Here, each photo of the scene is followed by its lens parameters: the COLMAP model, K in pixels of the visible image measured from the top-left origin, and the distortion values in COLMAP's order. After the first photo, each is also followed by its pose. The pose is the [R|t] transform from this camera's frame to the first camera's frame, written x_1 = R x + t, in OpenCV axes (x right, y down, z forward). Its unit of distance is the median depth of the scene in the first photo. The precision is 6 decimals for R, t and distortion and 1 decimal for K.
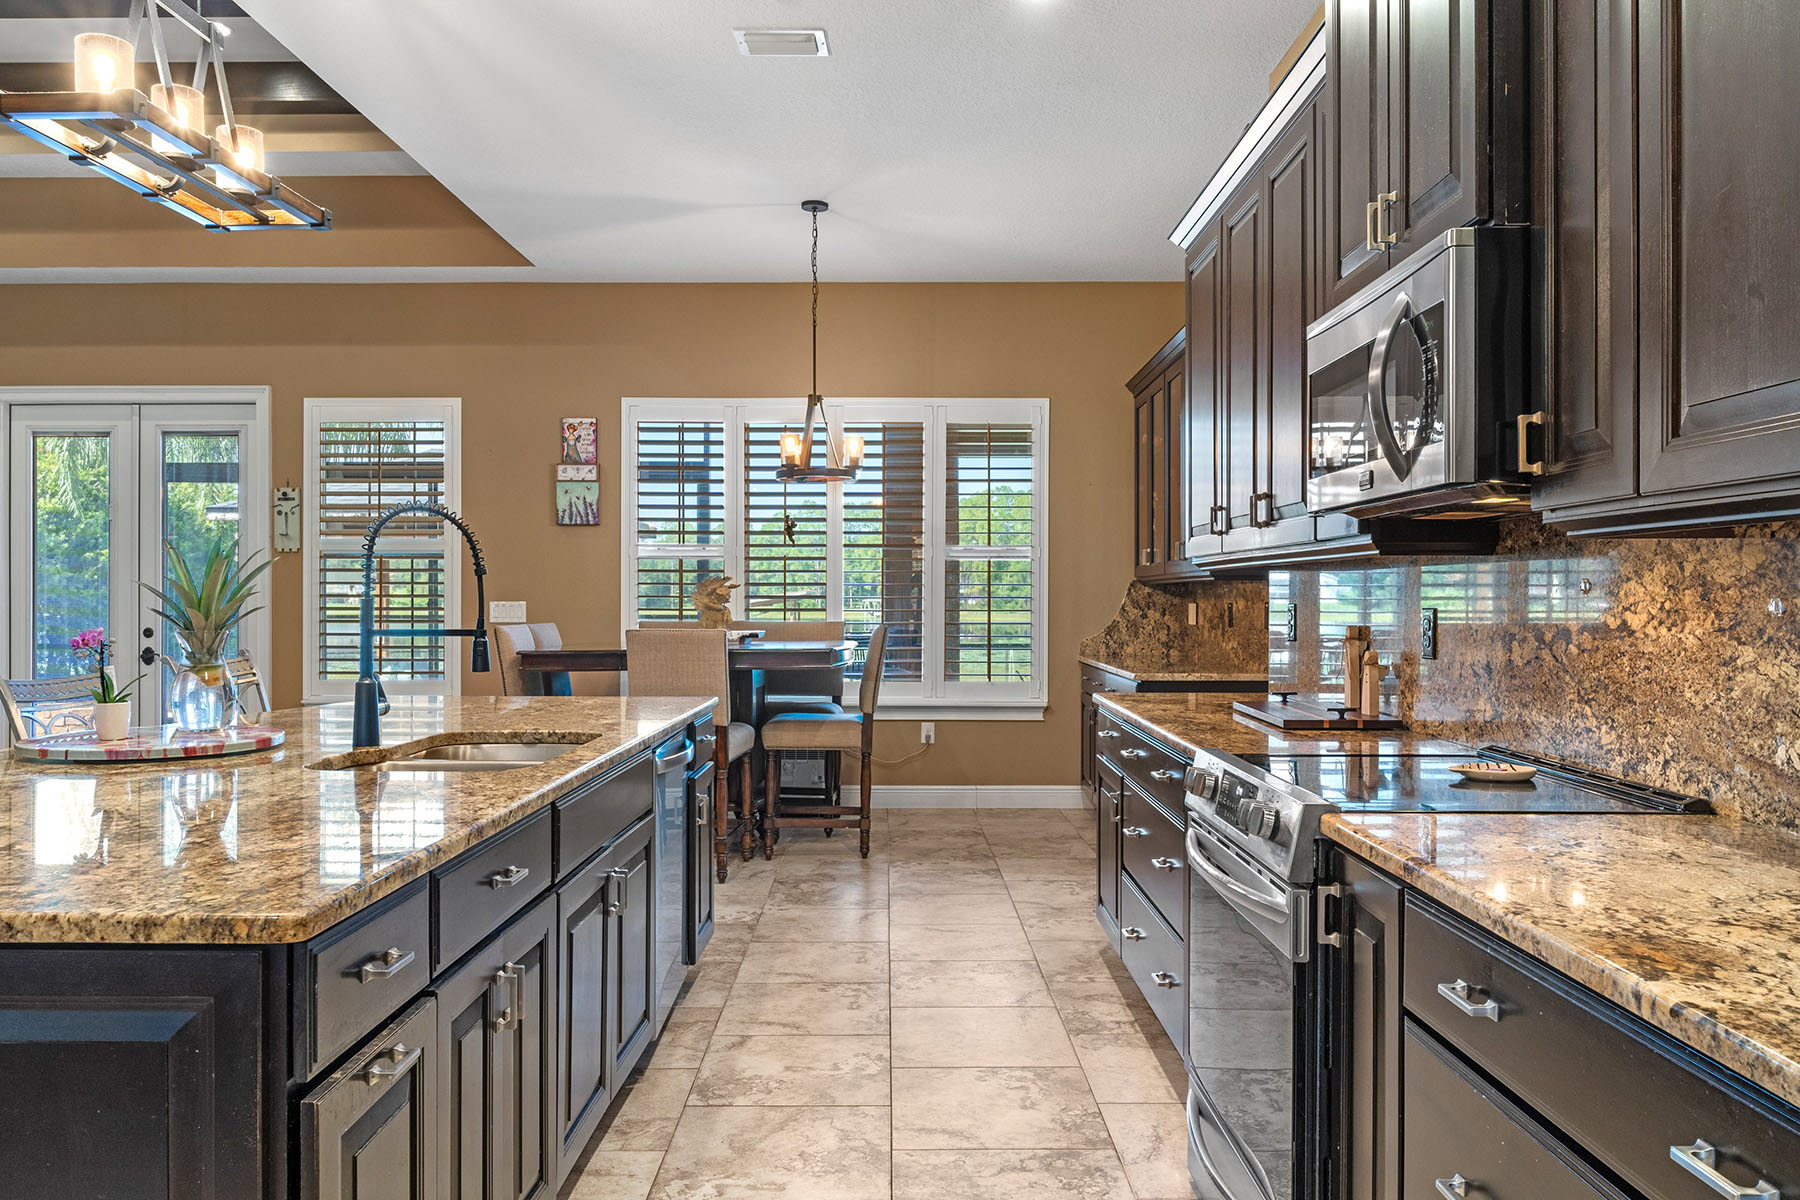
lens RADIAL K [[1302.5, 0, 900.0], [0, 1302.5, 602.6], [0, 0, 1]] dist [-0.003976, -0.001312]
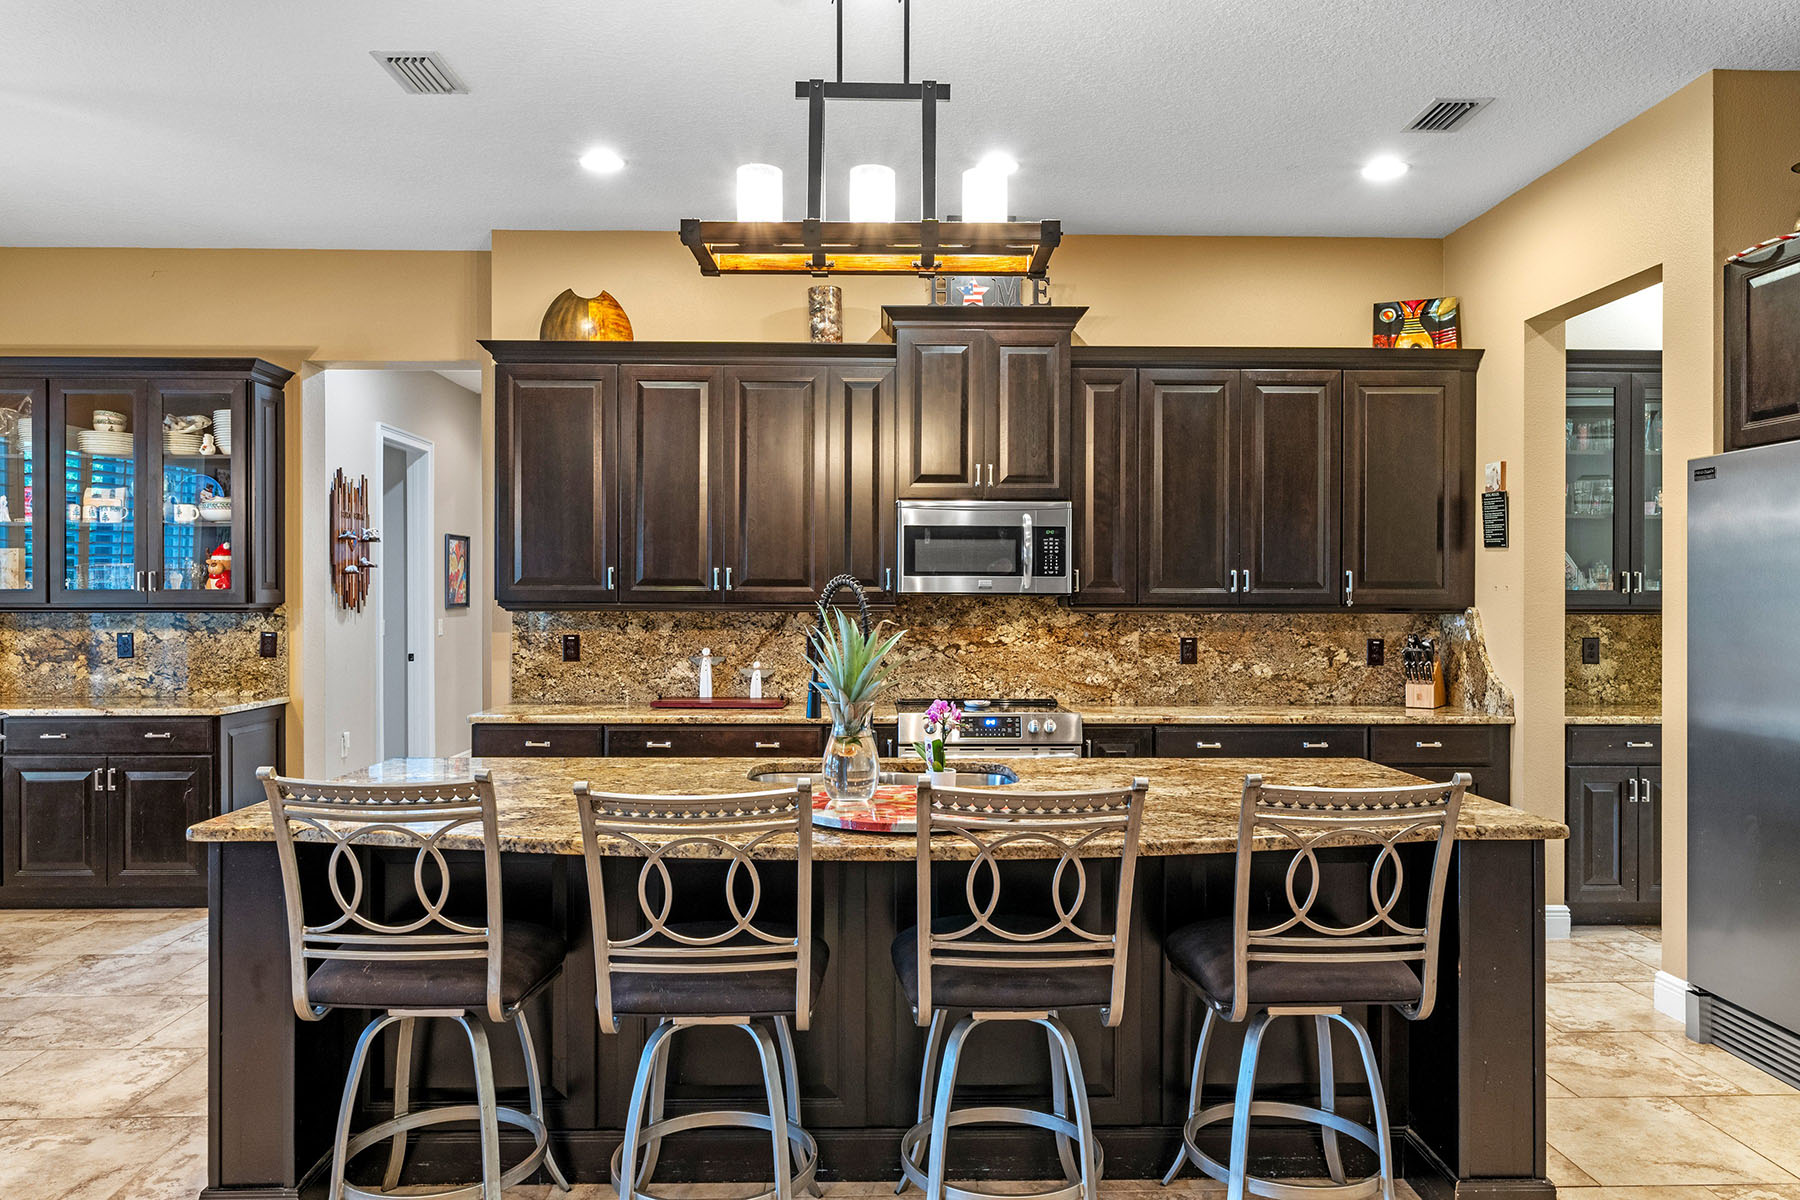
lens RADIAL K [[1211.7, 0, 899.4], [0, 1211.7, 596.3], [0, 0, 1]] dist [-0.001437, -0.001129]
pose [[-0.030318, -0.001922, 0.999538, -0.940767], [0.001880, 0.999996, 0.001980, -0.039635], [-0.999539, 0.001939, -0.030314, 0.629681]]
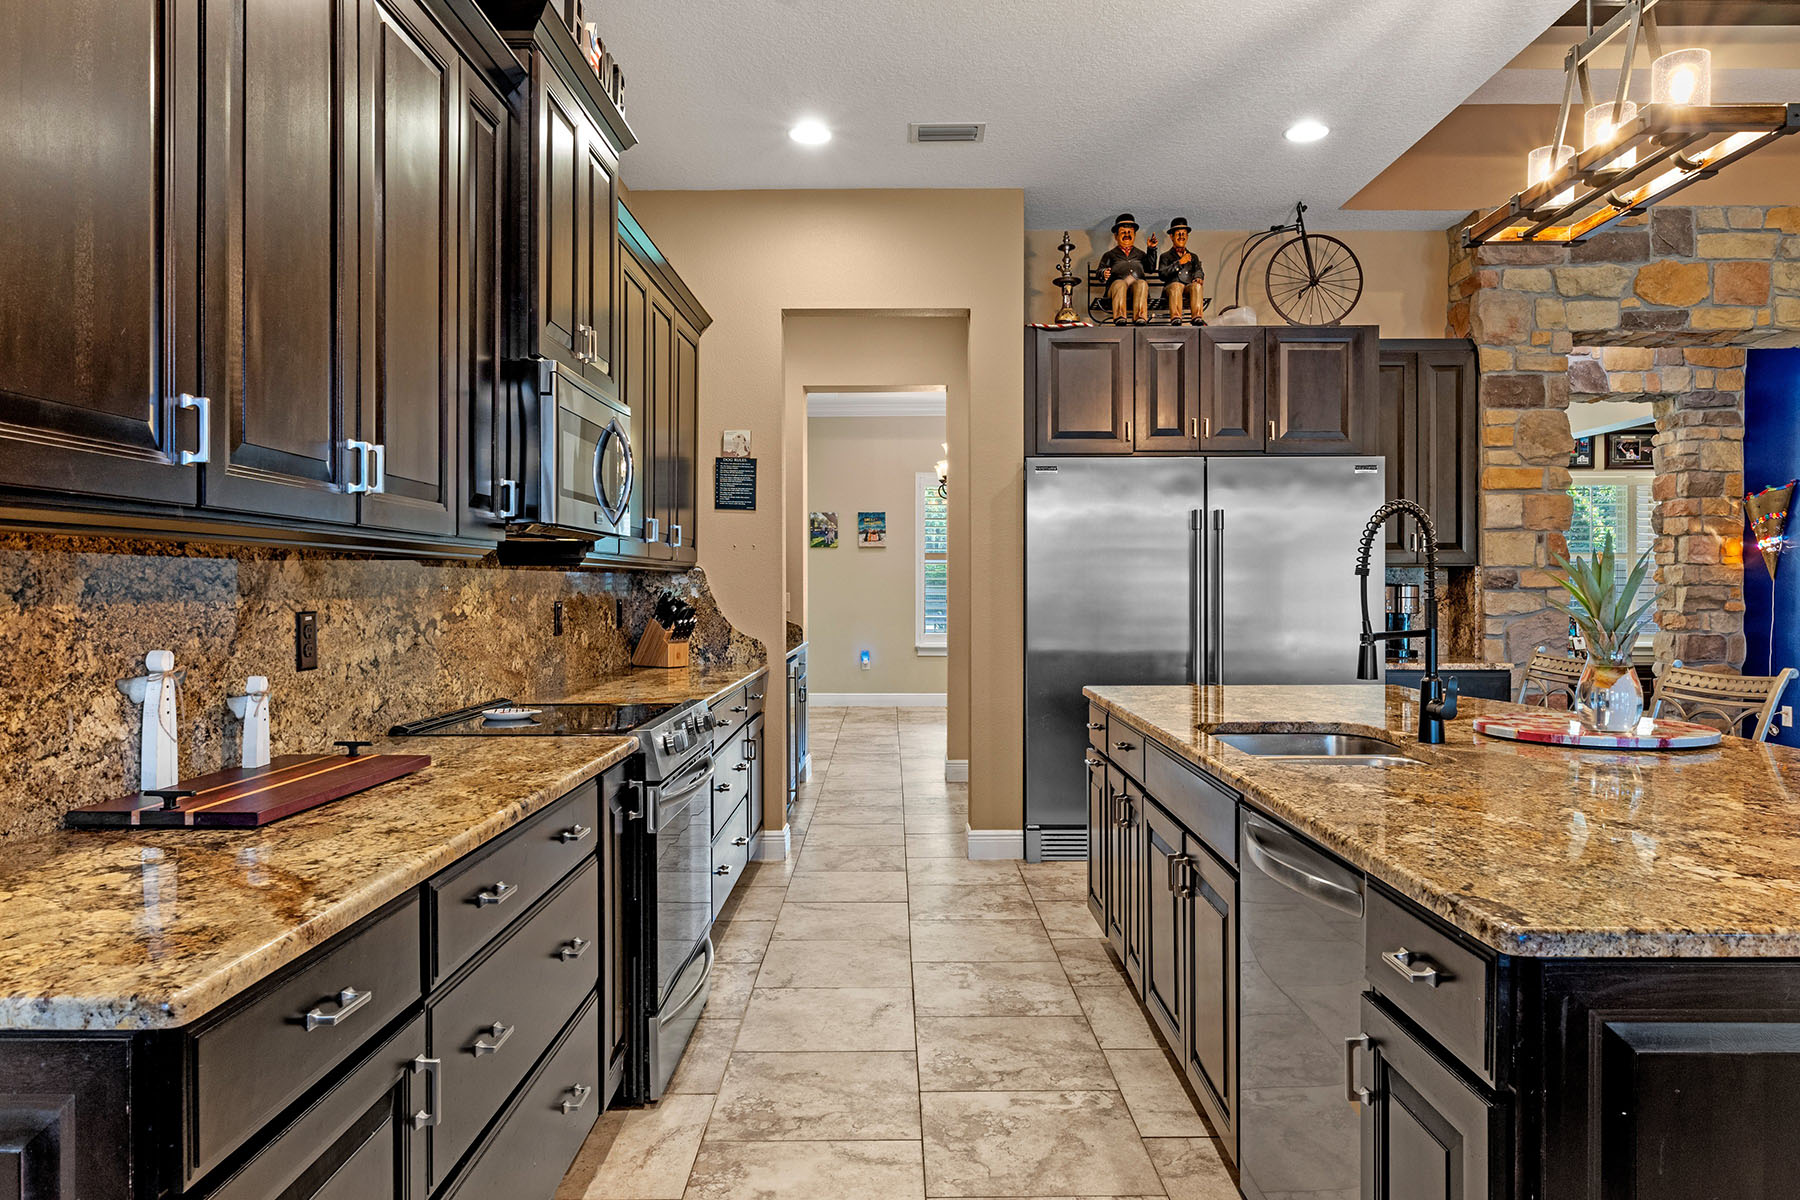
lens RADIAL K [[1162.9, 0, 903.0], [0, 1162.9, 588.6], [0, 0, 1]] dist [-0.003906, -0.000274]
pose [[-0.999991, -0.000359, -0.004258, 0.007945], [-0.000394, 0.999967, 0.008122, -0.012055], [0.004255, 0.008123, -0.999958, 1.203340]]
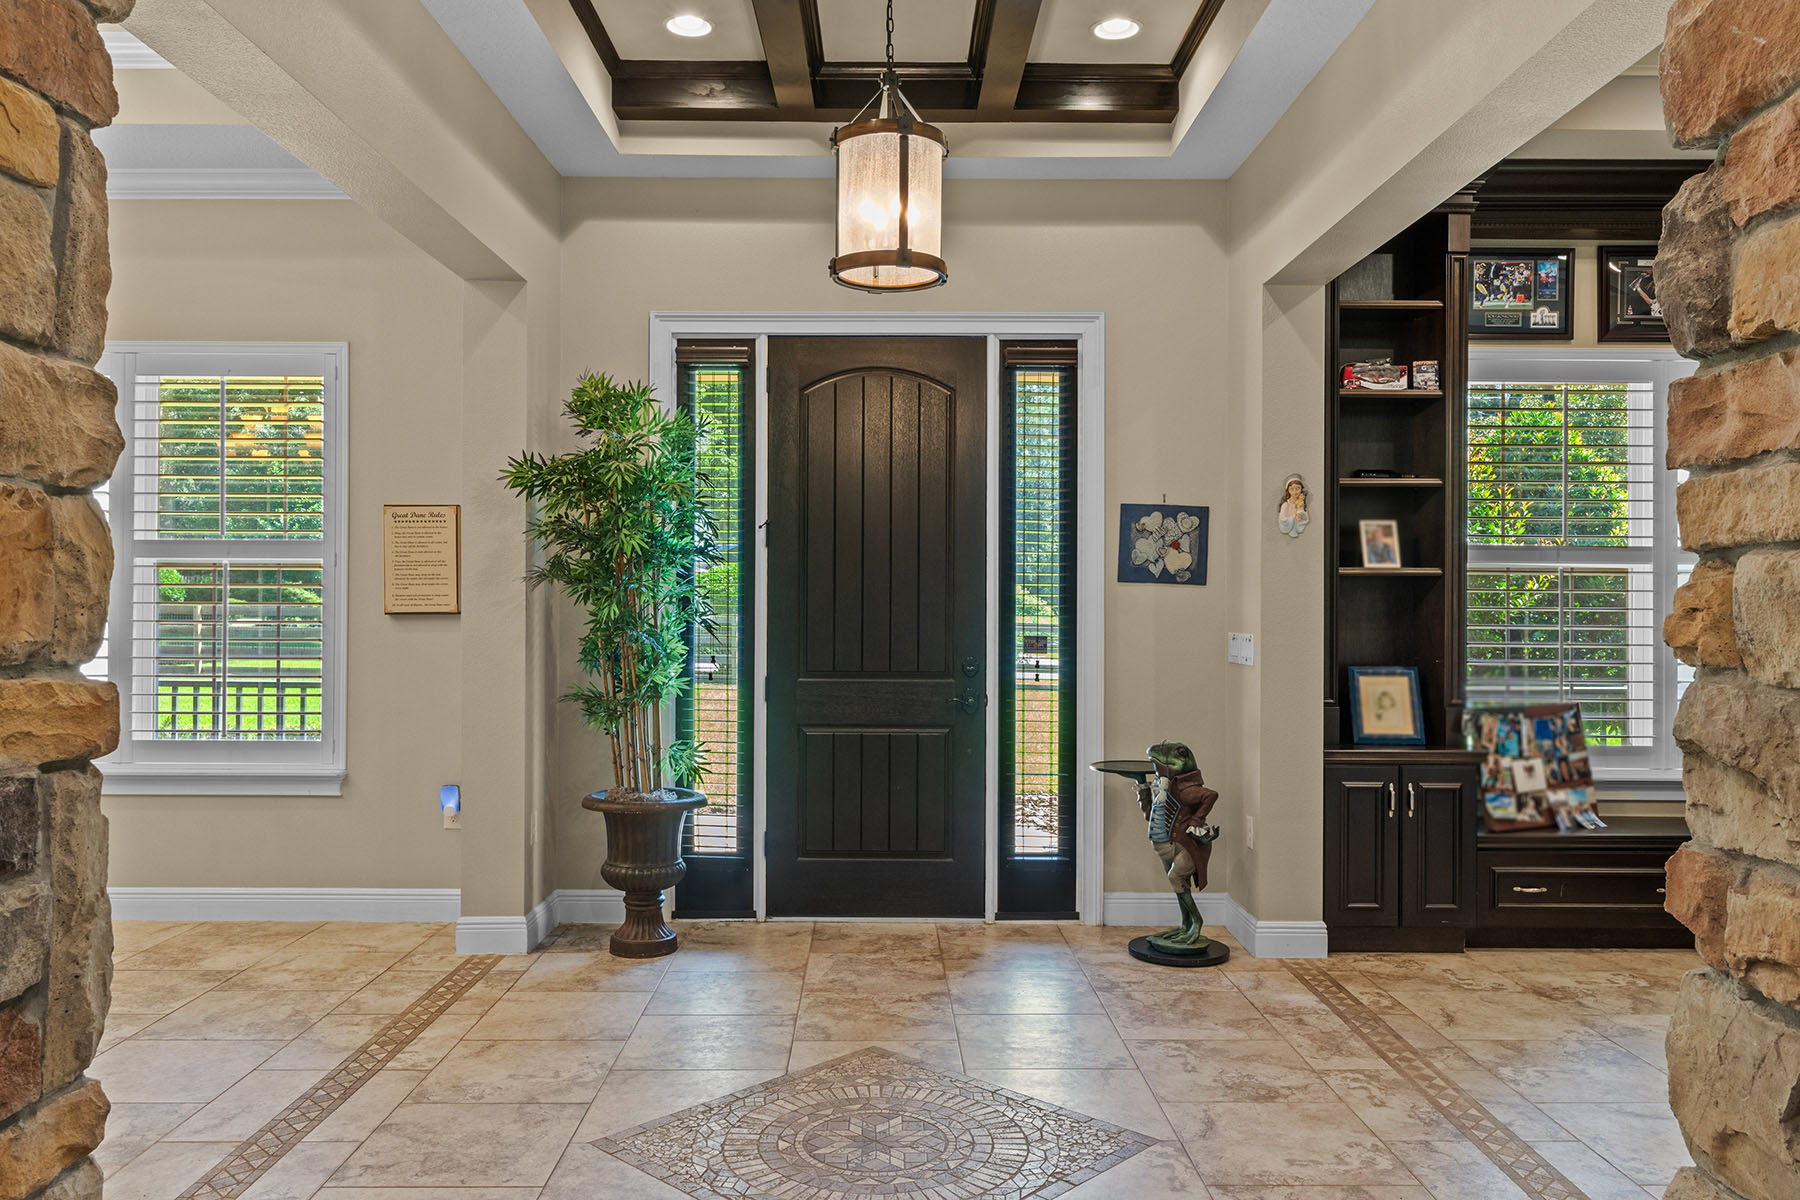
lens RADIAL K [[1314.1, 0, 900.0], [0, 1314.1, 600.0], [0, 0, 1]] dist [-0.000458, -0.001278]
pose [[-0.999908, -0.005259, -0.012537, -0.918993], [-0.005275, 0.999985, 0.001252, -0.021739], [0.012530, 0.001318, -0.999921, -0.195055]]
